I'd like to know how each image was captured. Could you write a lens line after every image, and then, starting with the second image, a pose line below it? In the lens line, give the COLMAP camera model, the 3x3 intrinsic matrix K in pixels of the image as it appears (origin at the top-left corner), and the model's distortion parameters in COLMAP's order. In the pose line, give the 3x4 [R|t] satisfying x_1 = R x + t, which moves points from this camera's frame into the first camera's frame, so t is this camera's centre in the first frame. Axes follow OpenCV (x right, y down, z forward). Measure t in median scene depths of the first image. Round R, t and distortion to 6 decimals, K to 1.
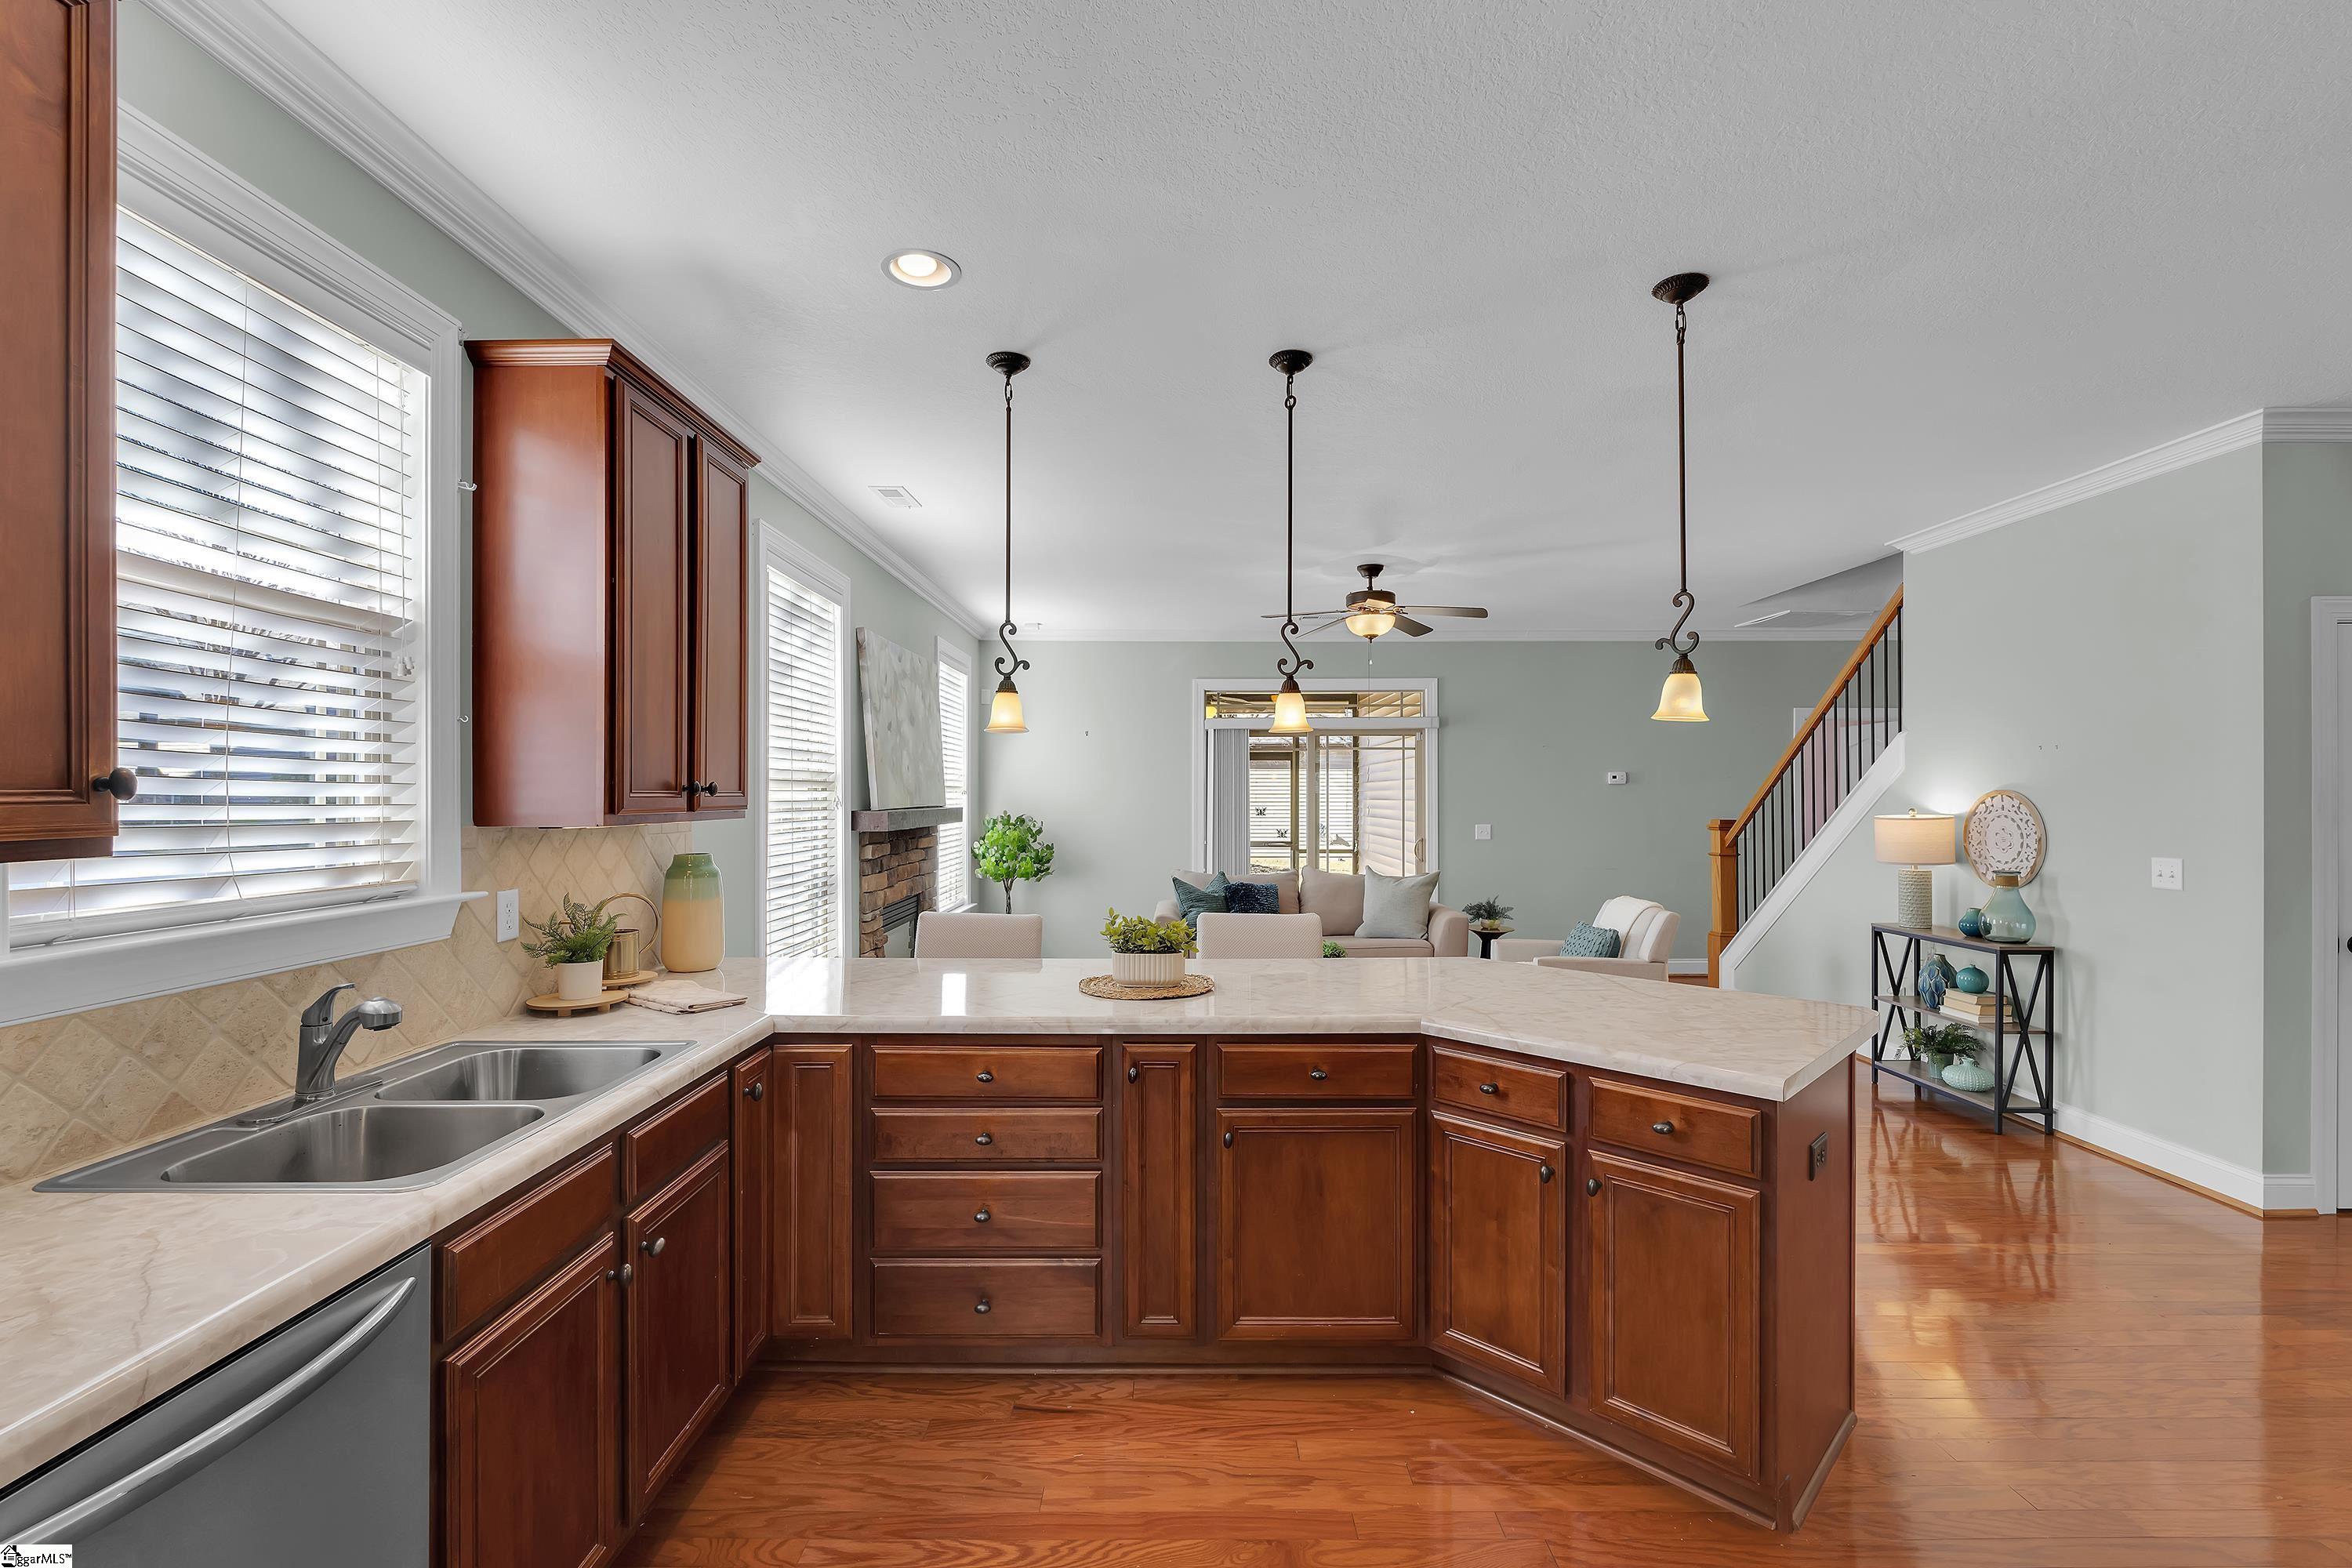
lens RADIAL K [[1035.4, 0, 1161.2], [0, 1035.4, 789.5], [0, 0, 1]] dist [-0.004578, -0.000278]
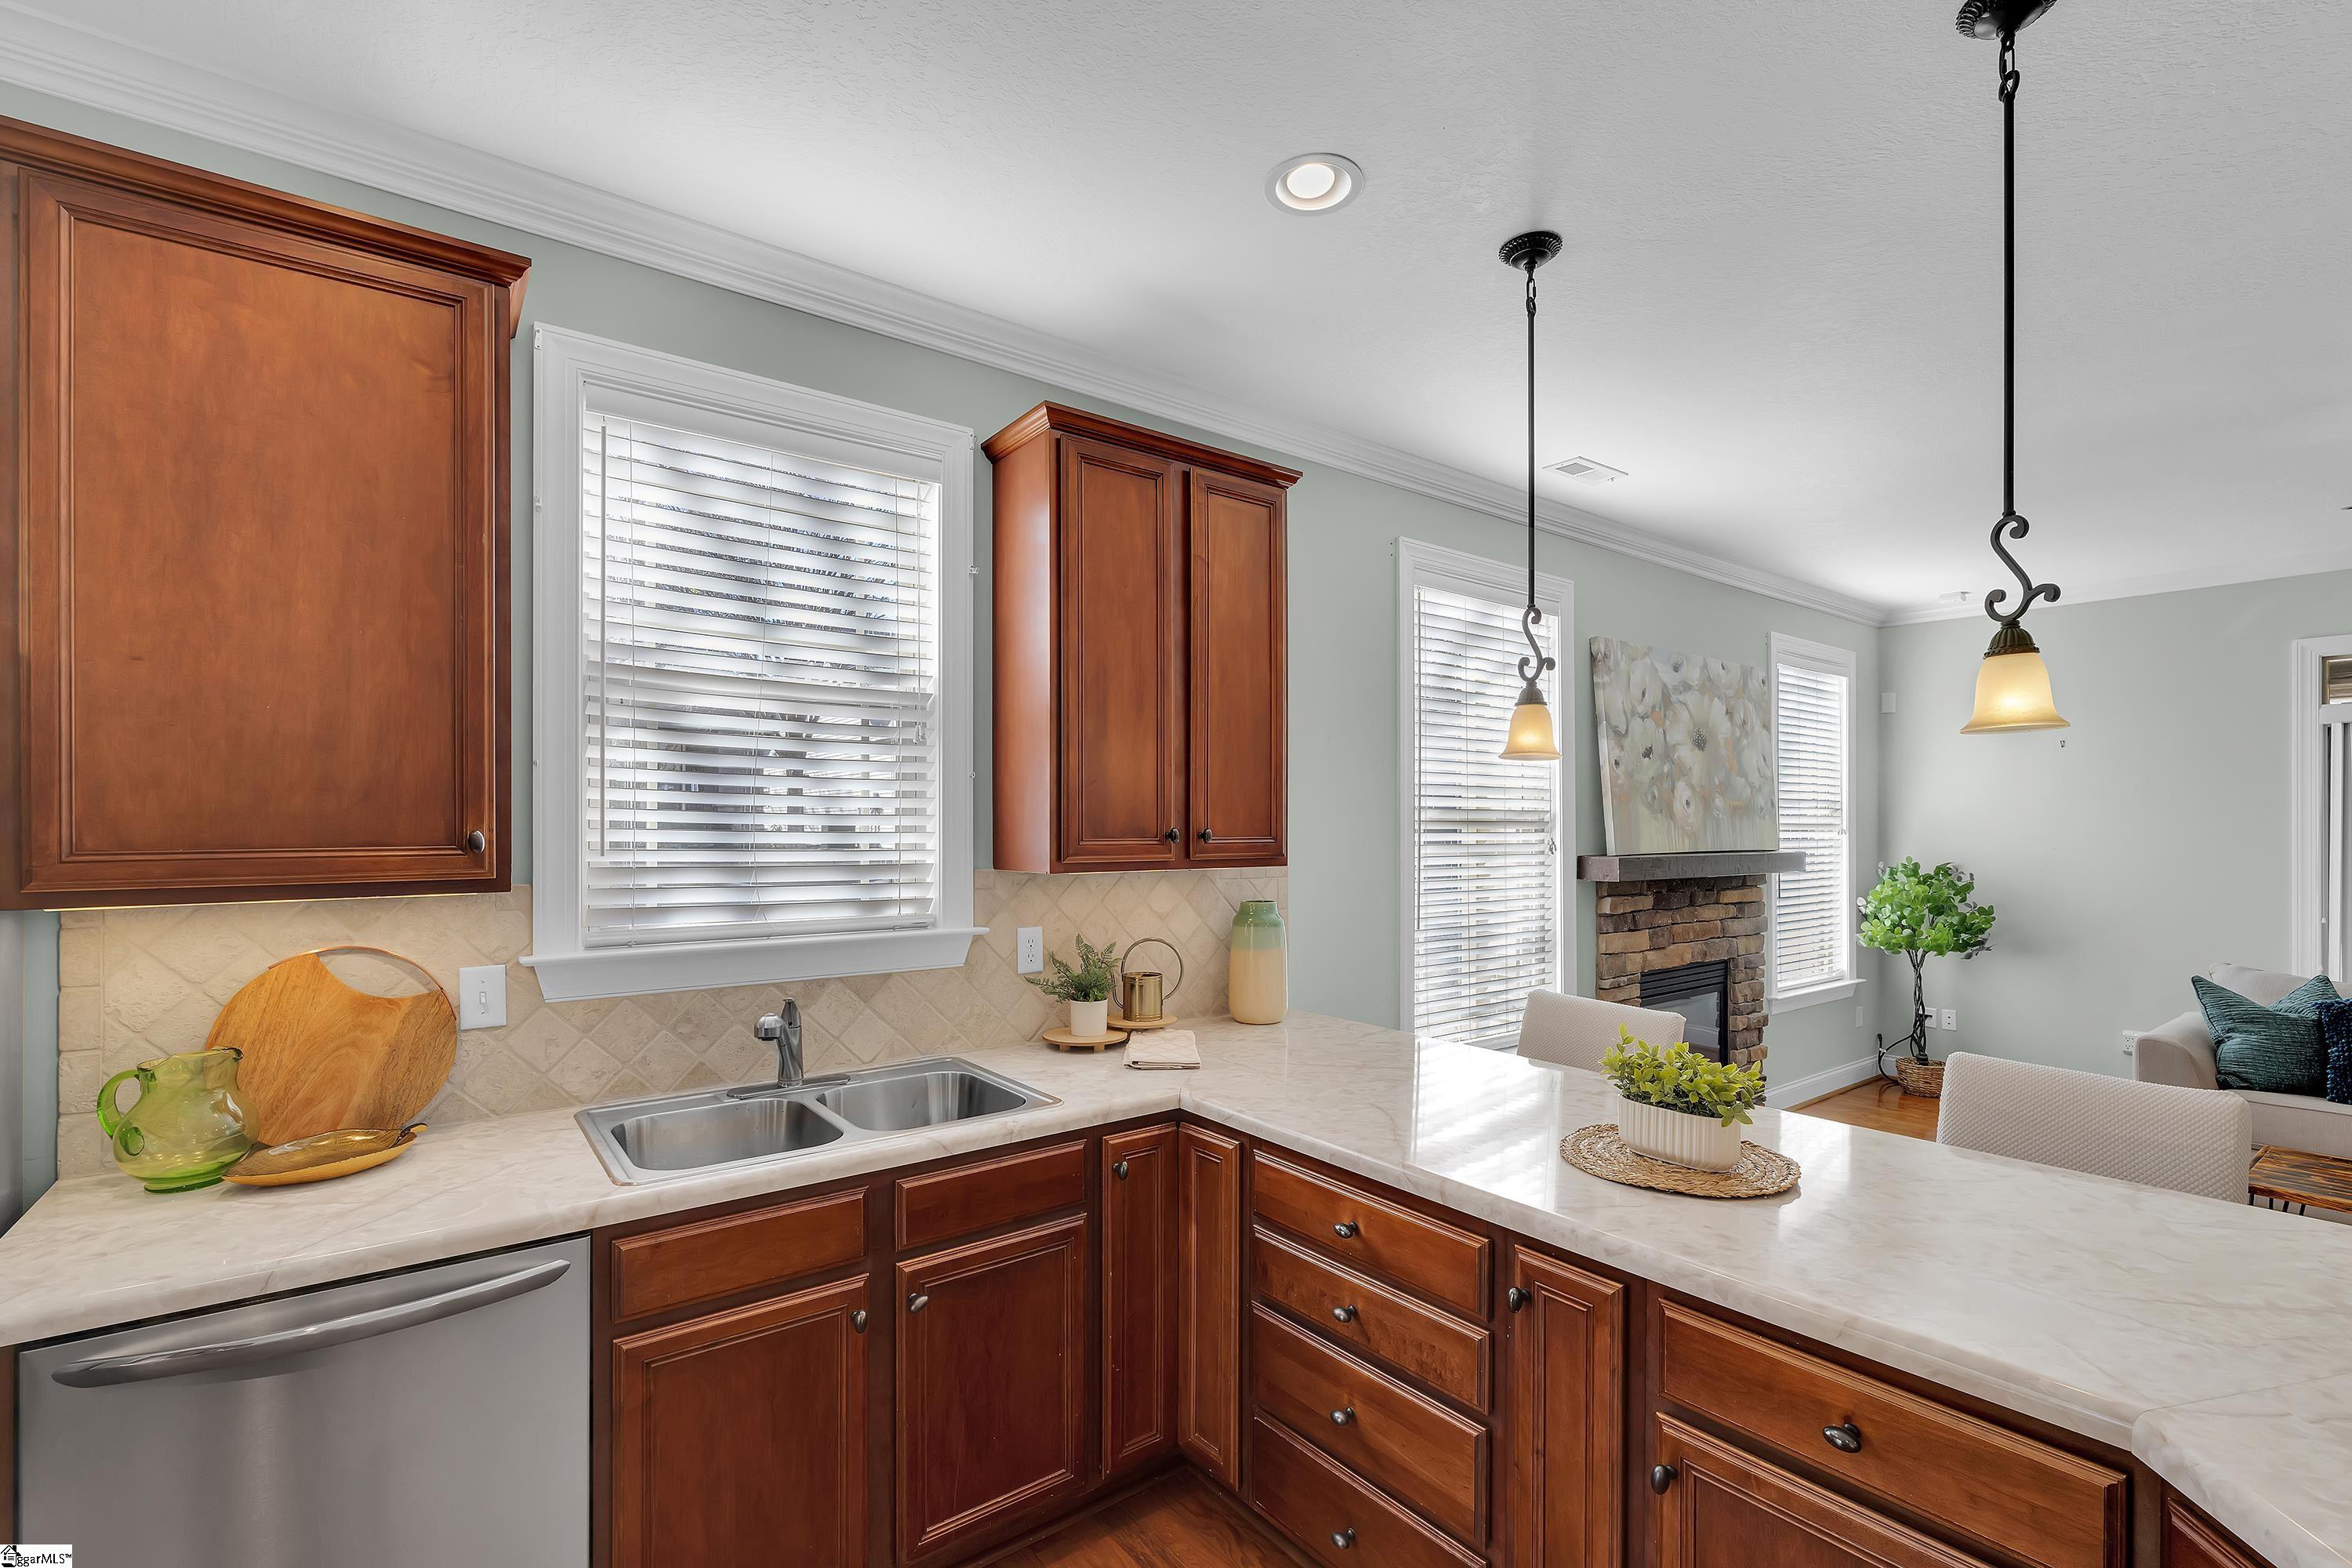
lens RADIAL K [[1035.4, 0, 1181.8], [0, 1035.4, 815.7], [0, 0, 1]] dist [-0.004578, -0.000278]
pose [[0.605092, -0.006814, -0.796127, 0.344791], [0.002521, 0.999975, -0.006643, -0.014131], [0.796152, 0.002012, 0.605094, 0.450206]]
